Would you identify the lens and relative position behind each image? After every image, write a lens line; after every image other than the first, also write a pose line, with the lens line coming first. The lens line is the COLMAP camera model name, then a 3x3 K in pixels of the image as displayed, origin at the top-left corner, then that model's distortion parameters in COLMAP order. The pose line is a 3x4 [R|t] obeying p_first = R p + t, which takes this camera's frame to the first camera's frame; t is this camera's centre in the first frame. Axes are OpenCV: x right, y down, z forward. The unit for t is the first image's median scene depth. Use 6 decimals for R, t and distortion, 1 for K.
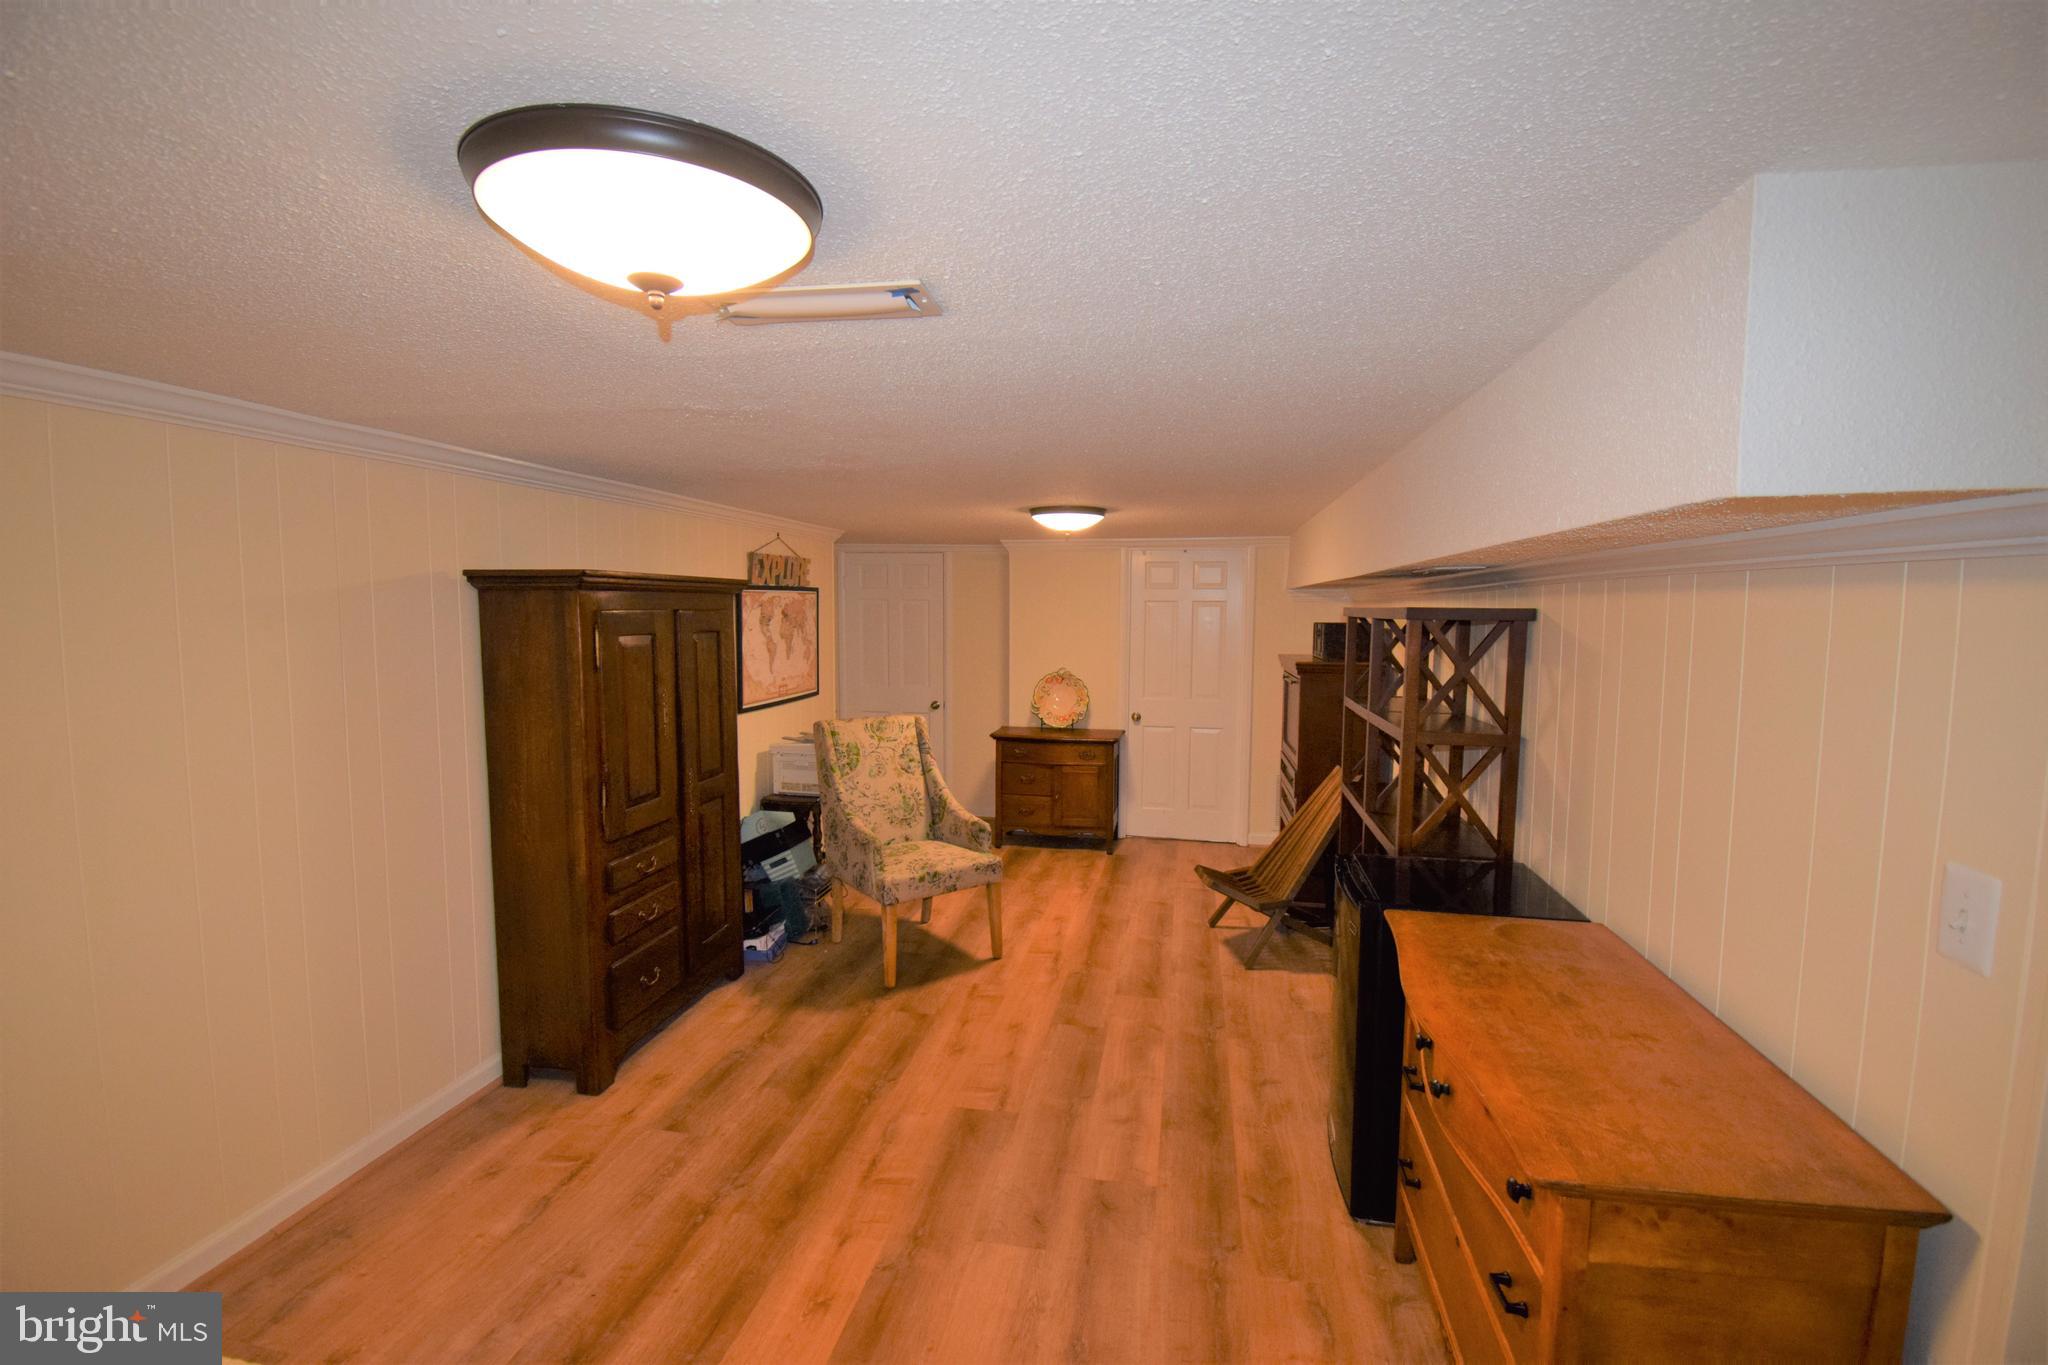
lens RADIAL K [[902.4, 0, 1034.3], [0, 902.4, 683.0], [0, 0, 1]] dist [0.012114, -0.021478]
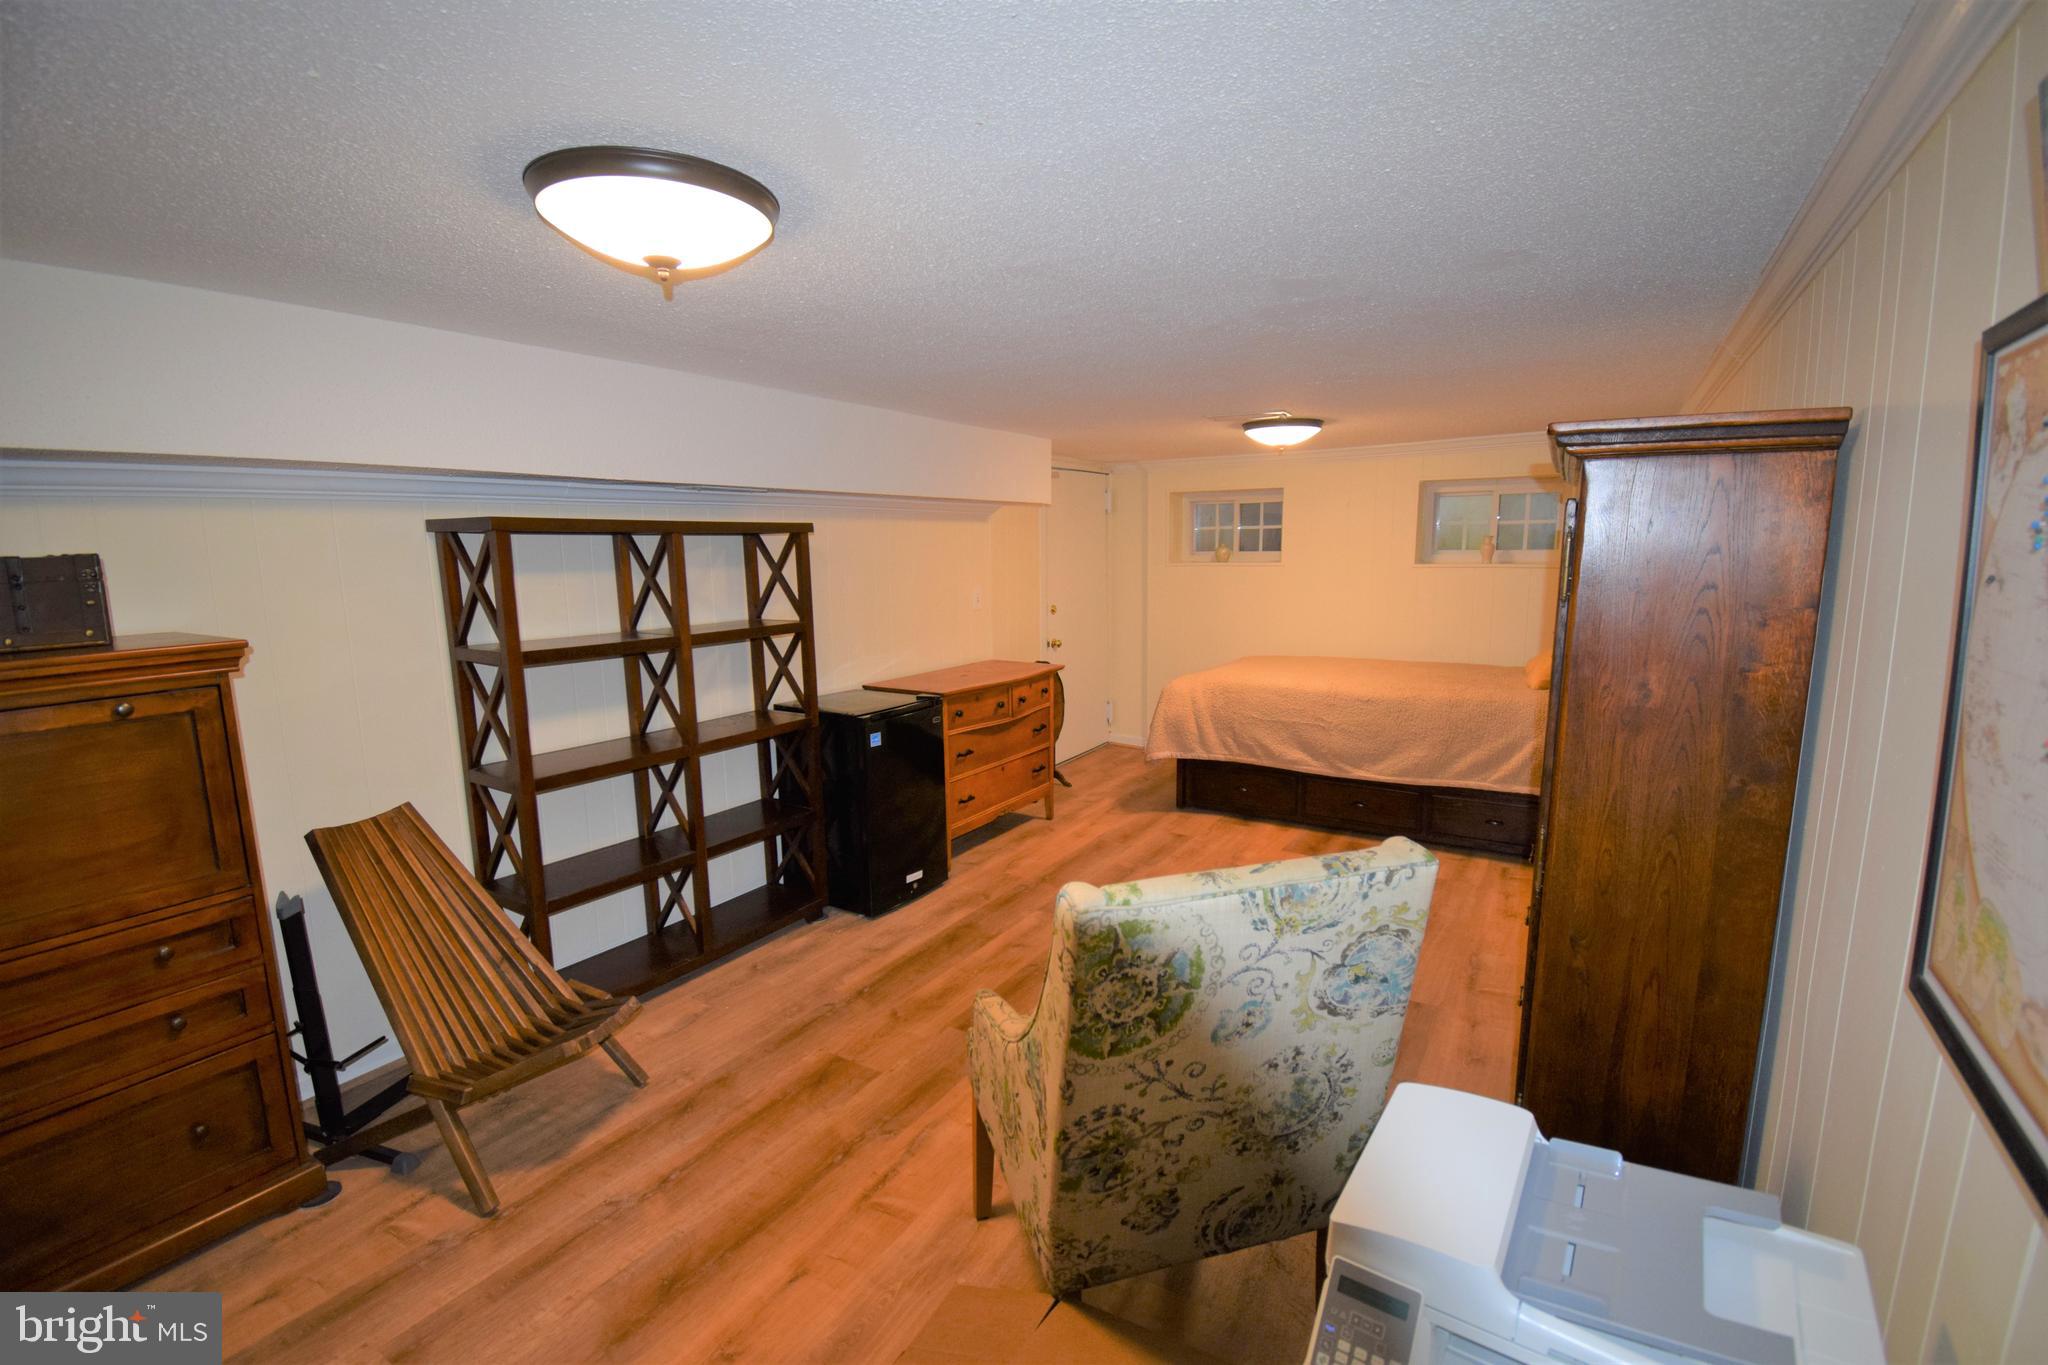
lens RADIAL K [[902.4, 0, 1019.6], [0, 902.4, 682.1], [0, 0, 1]] dist [0.012114, -0.021478]
pose [[-0.924858, -0.053504, 0.376530, -0.332784], [0.038063, 0.972061, 0.231620, -0.140387], [-0.378403, 0.228548, -0.896982, 1.964698]]
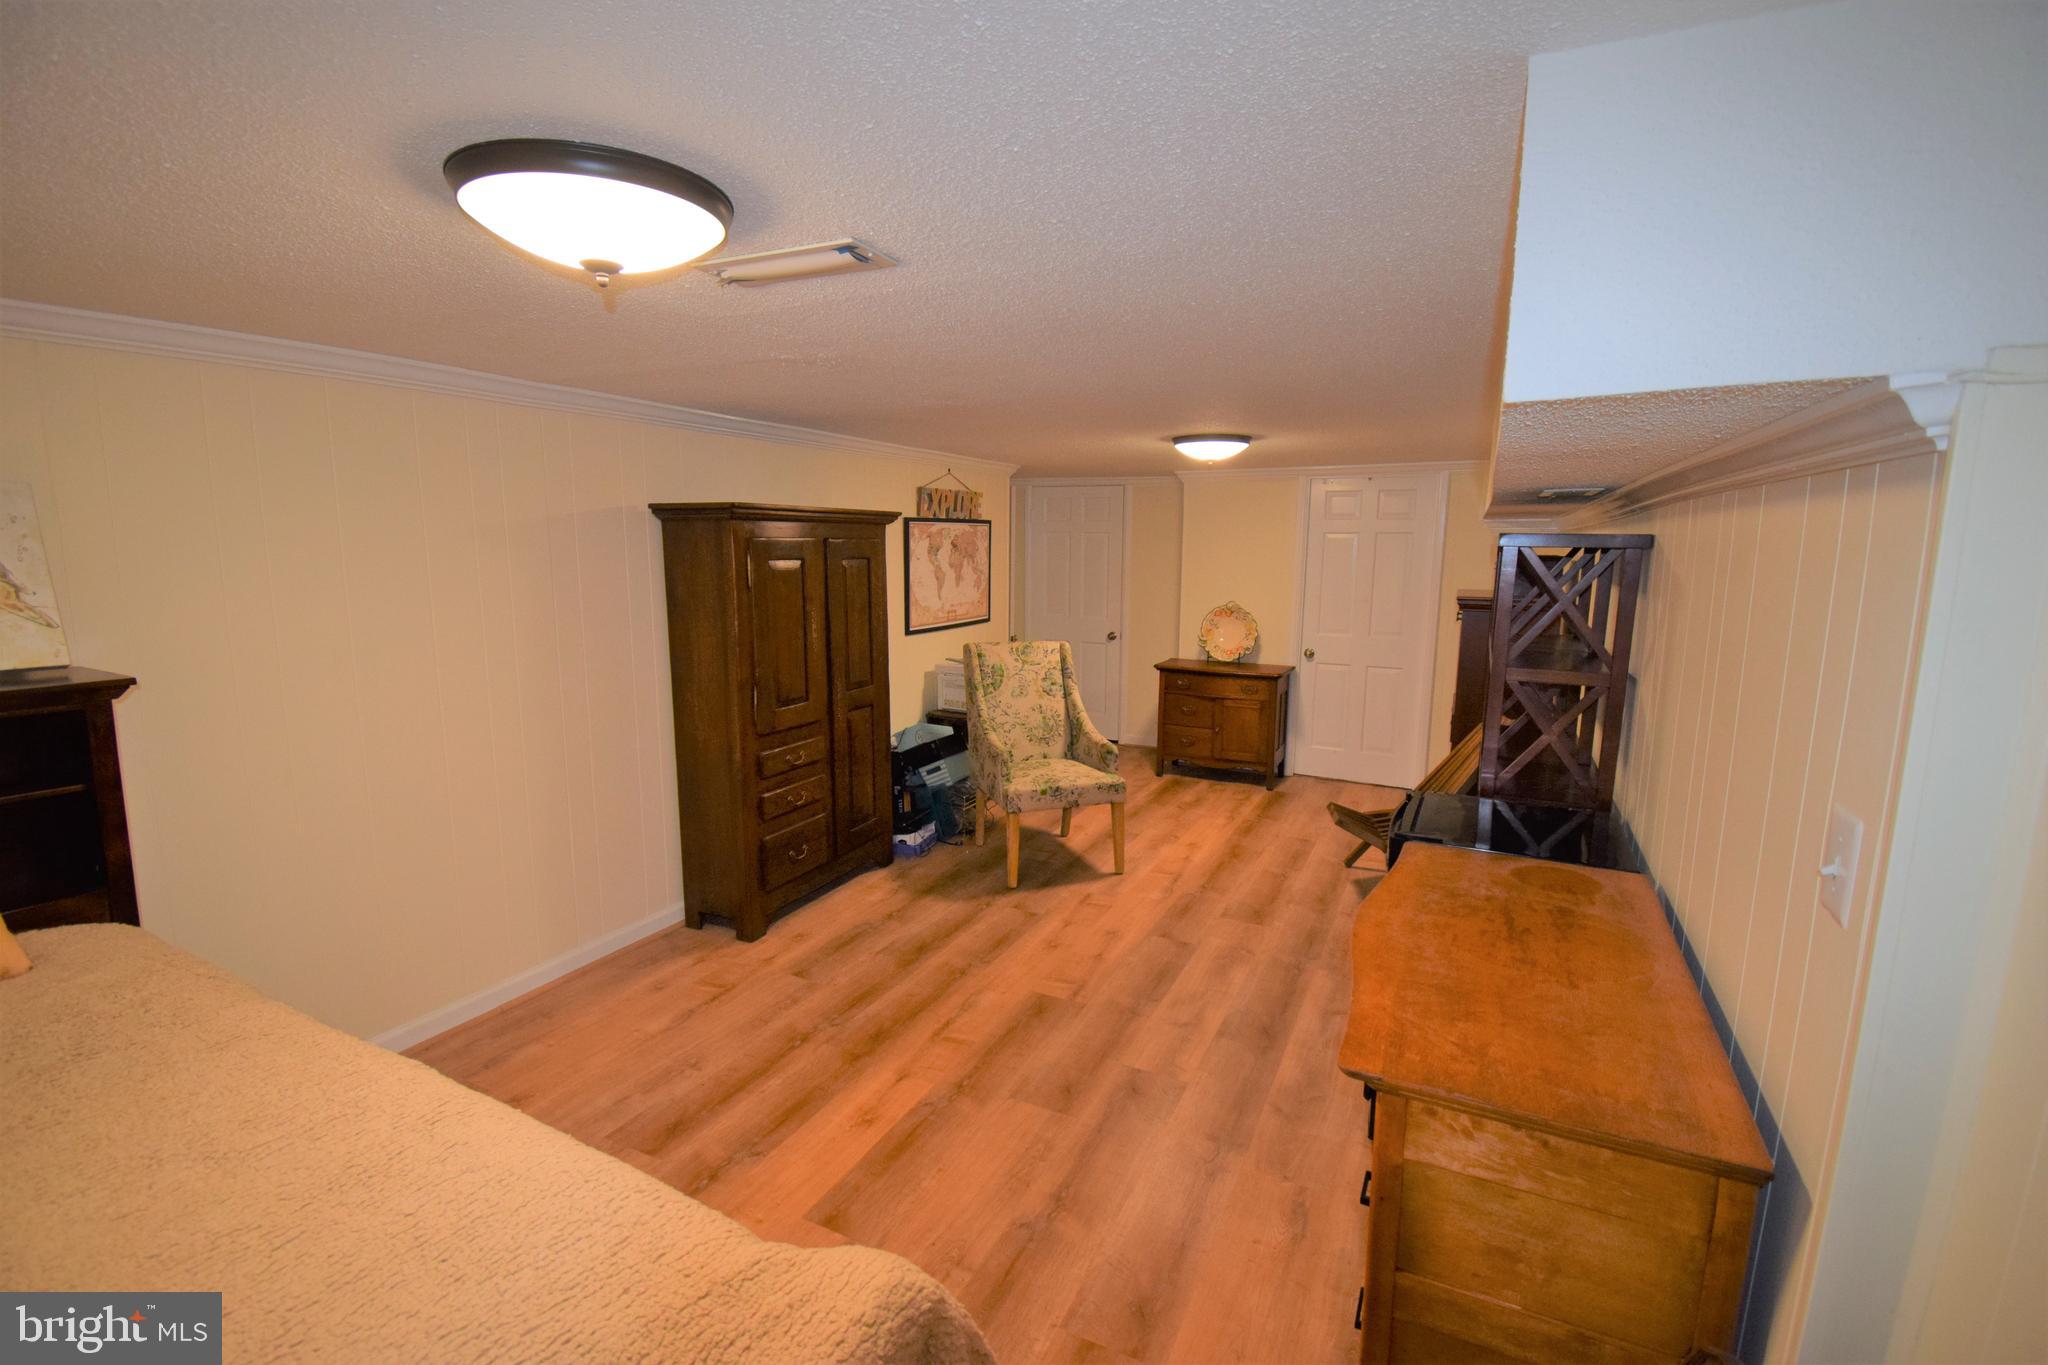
lens RADIAL K [[902.4, 0, 1030.3], [0, 902.4, 685.9], [0, 0, 1]] dist [0.012114, -0.021478]
pose [[0.961391, 0.044335, -0.271592, 0.193528], [-0.024517, 0.996811, 0.075935, 0.013107], [0.274092, -0.066344, 0.959412, -0.035543]]
